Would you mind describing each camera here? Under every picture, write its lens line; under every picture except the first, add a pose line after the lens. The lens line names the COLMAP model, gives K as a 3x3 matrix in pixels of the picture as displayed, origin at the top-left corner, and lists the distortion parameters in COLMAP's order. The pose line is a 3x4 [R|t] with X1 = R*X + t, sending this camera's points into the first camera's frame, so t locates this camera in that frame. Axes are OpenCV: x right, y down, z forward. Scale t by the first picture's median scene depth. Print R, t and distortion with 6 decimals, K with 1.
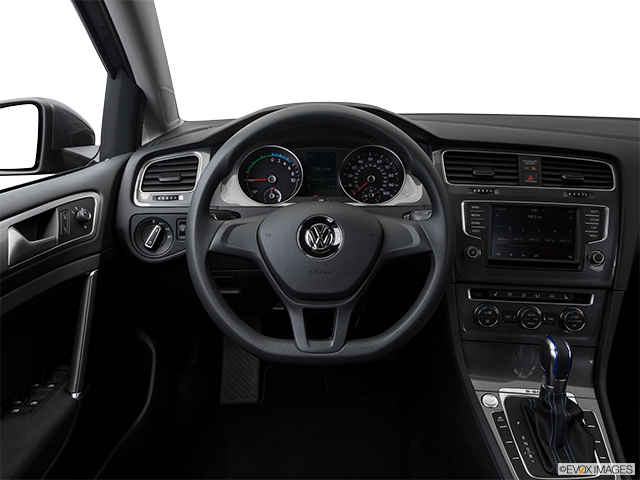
lens RADIAL K [[509.6, 0, 320.0], [0, 509.6, 240.0], [0, 0, 1]] dist [-0.116454, 0.067924]
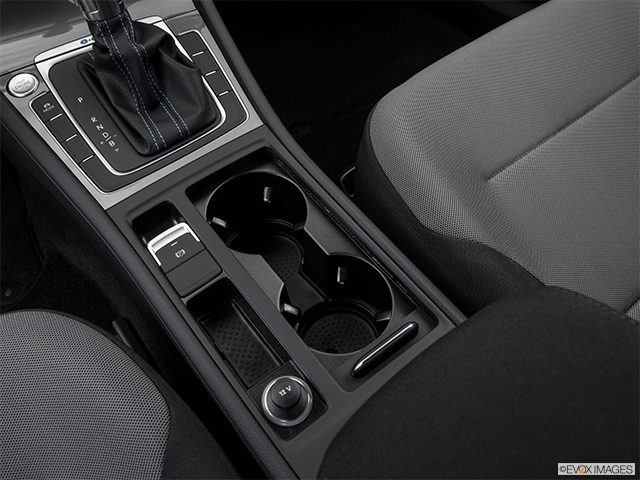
lens RADIAL K [[509.6, 0, 320.0], [0, 509.6, 240.0], [0, 0, 1]] dist [-0.116454, 0.067924]
pose [[0.788168, -0.514362, 0.337968, 0.311695], [0.262536, 0.777645, 0.571264, 0.221328], [-0.556656, -0.361523, 0.747954, 0.335016]]
